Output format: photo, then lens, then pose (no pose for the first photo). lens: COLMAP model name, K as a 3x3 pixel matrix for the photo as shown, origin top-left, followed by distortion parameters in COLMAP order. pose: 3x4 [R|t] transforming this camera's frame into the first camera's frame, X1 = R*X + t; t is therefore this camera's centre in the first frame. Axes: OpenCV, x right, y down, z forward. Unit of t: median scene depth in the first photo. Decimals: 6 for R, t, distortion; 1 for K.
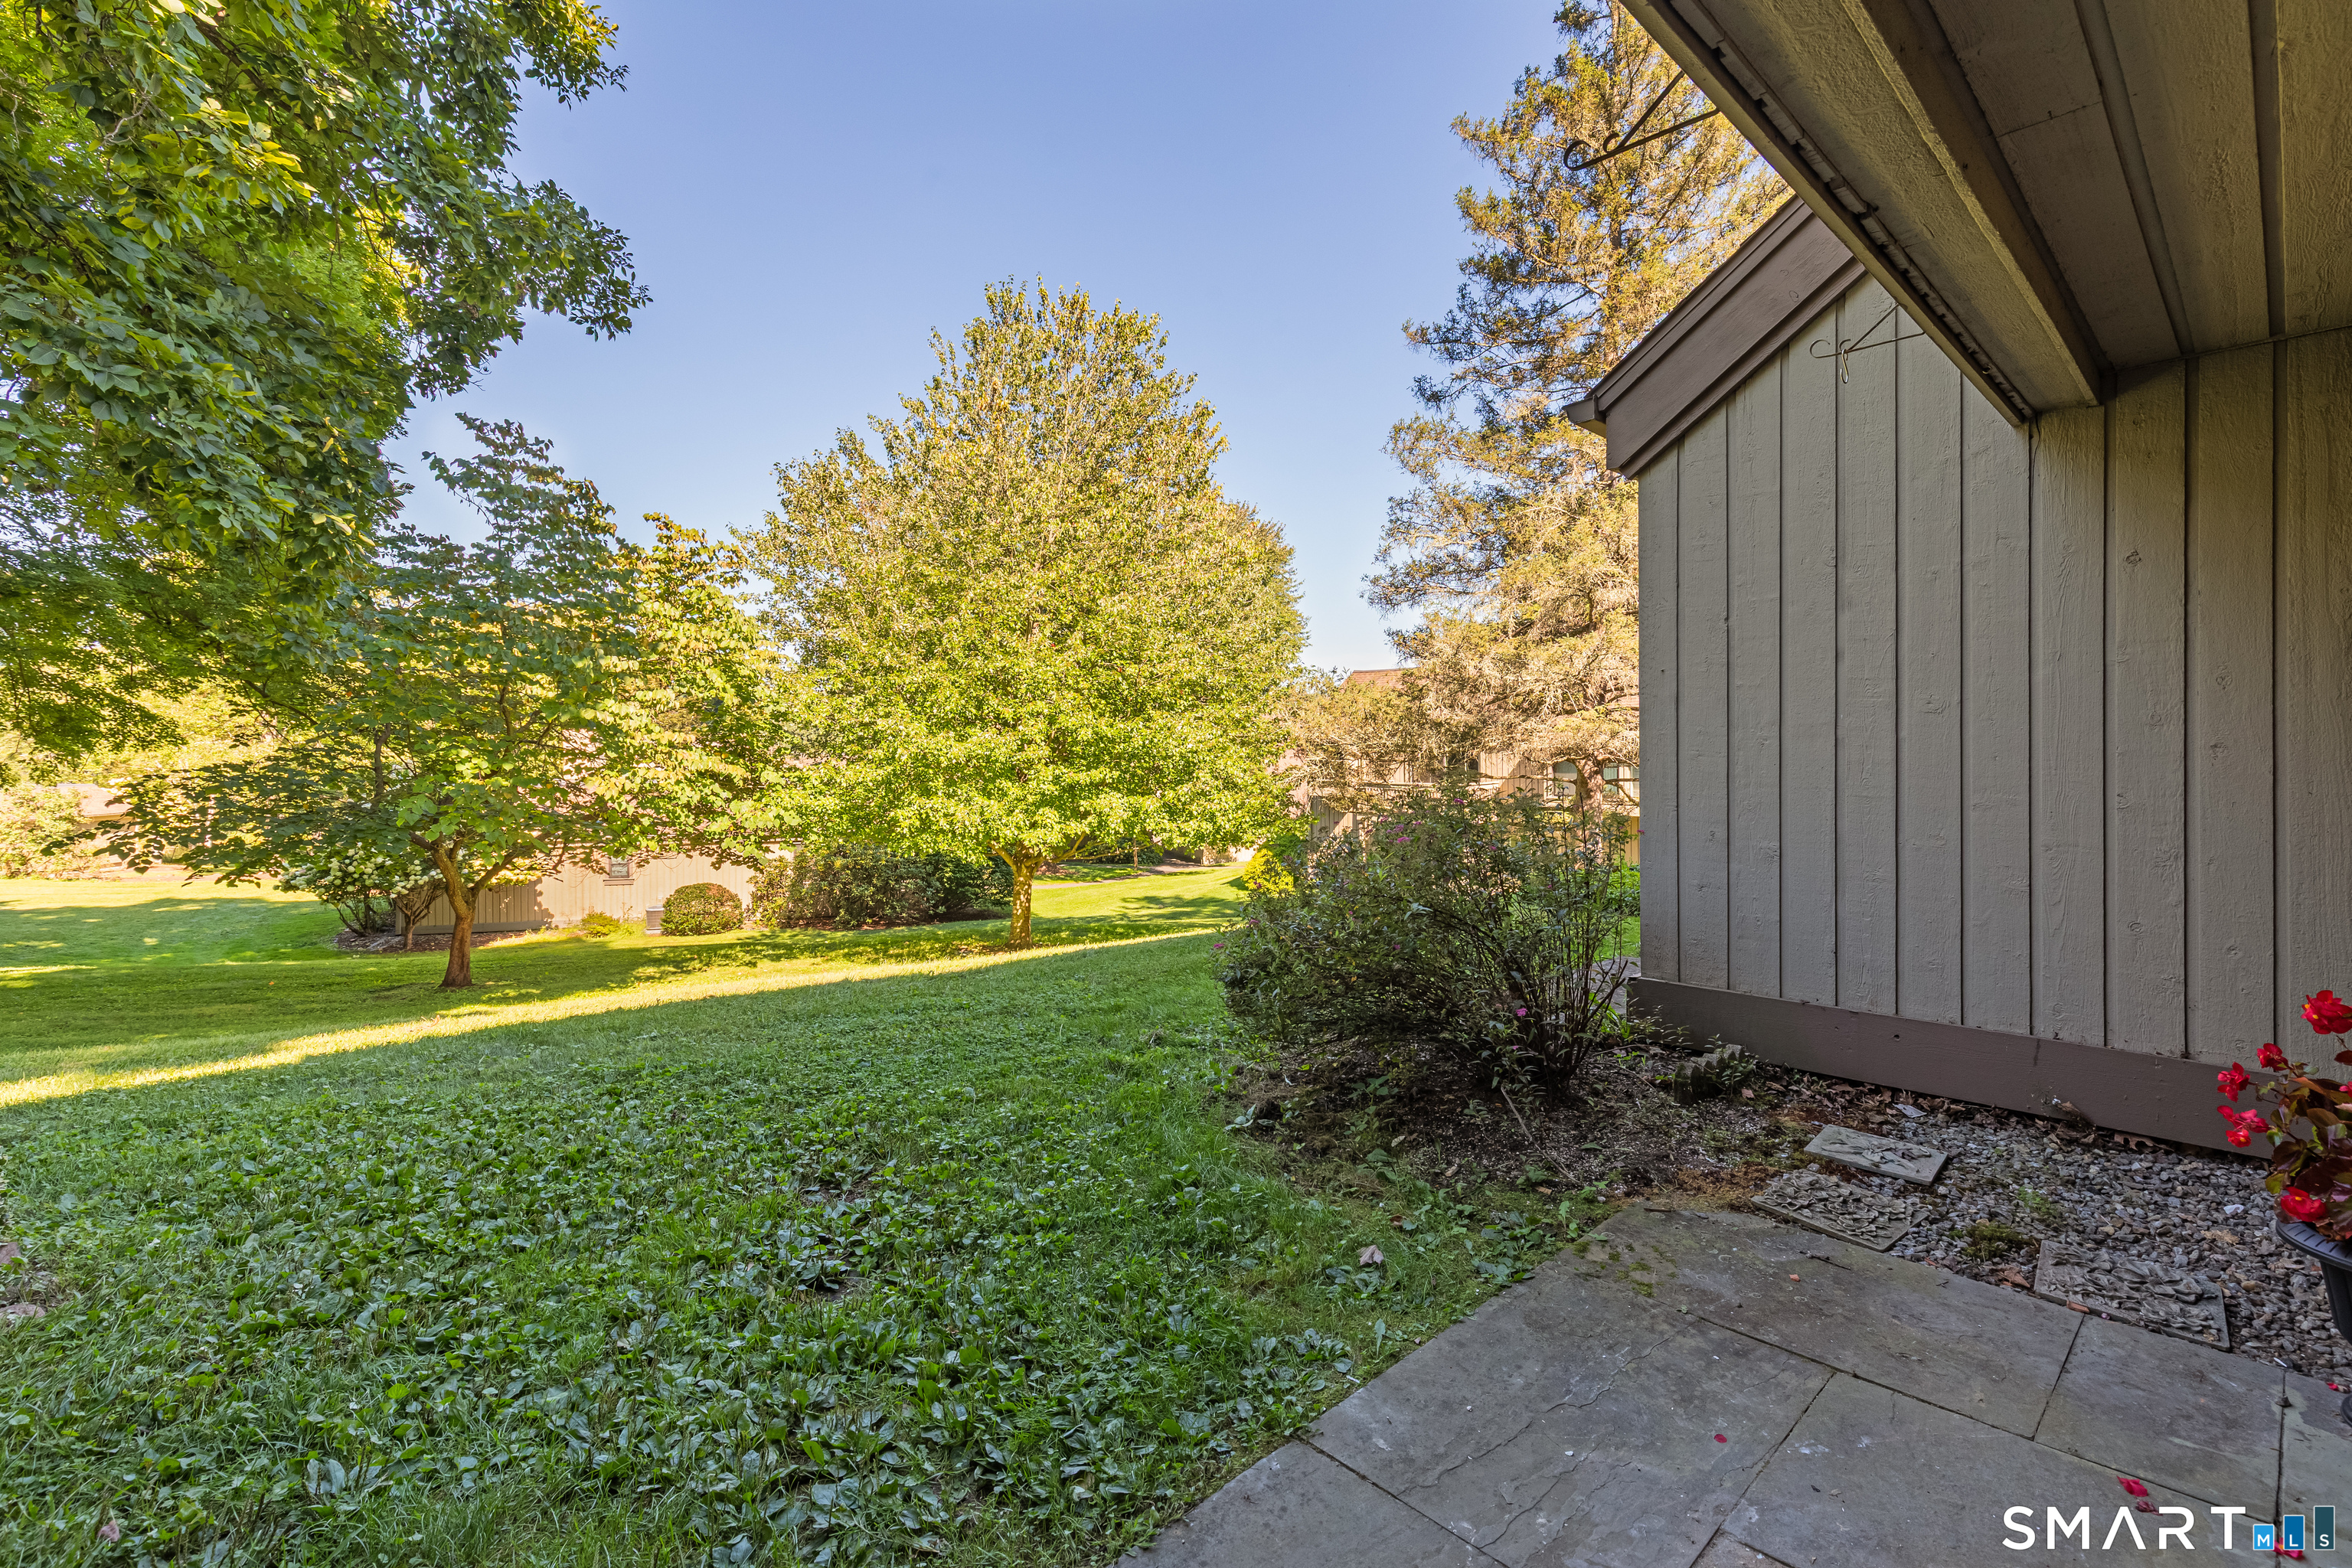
lens RADIAL K [[1074.7, 0, 1176.0], [0, 1074.7, 784.0], [0, 0, 1]] dist [0.002293, 0.000130]
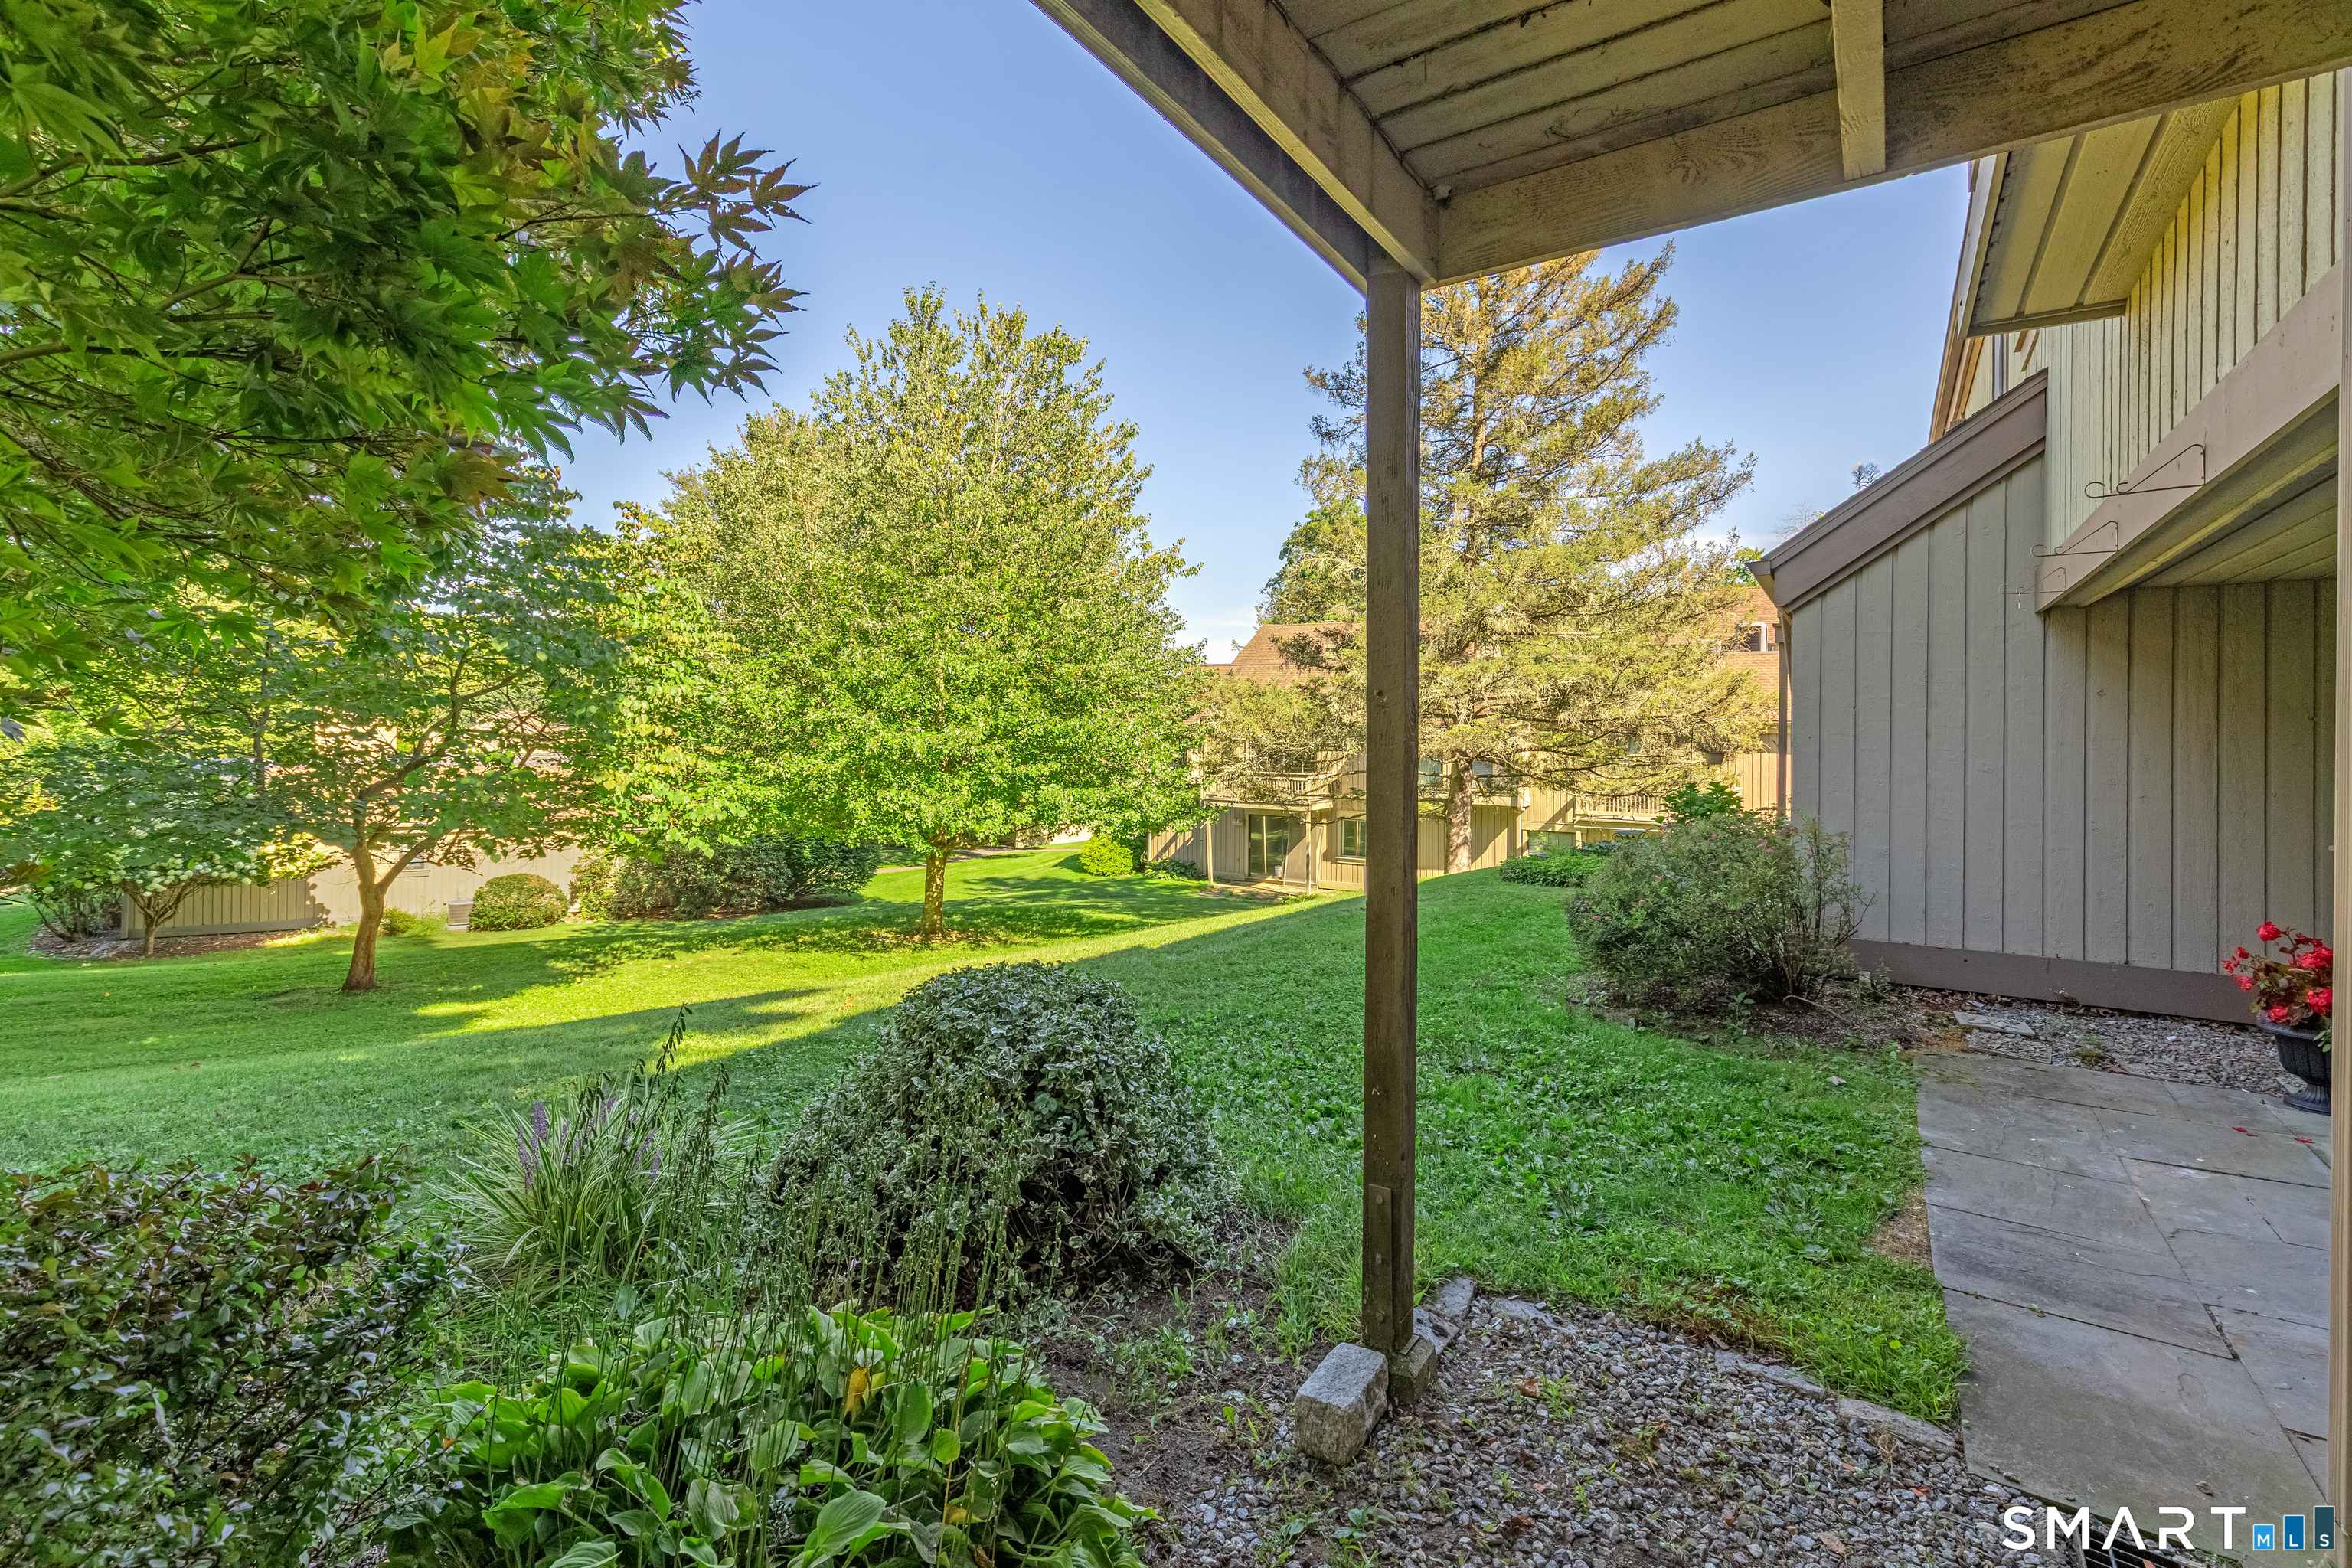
lens RADIAL K [[1088.6, 0, 1174.3], [0, 1088.6, 753.7], [0, 0, 1]] dist [0.003477, -0.000789]
pose [[0.972424, 0.011449, 0.232938, -0.191059], [-0.009503, 0.999910, -0.009473, -0.013028], [-0.233025, 0.006999, 0.972446, -0.077971]]
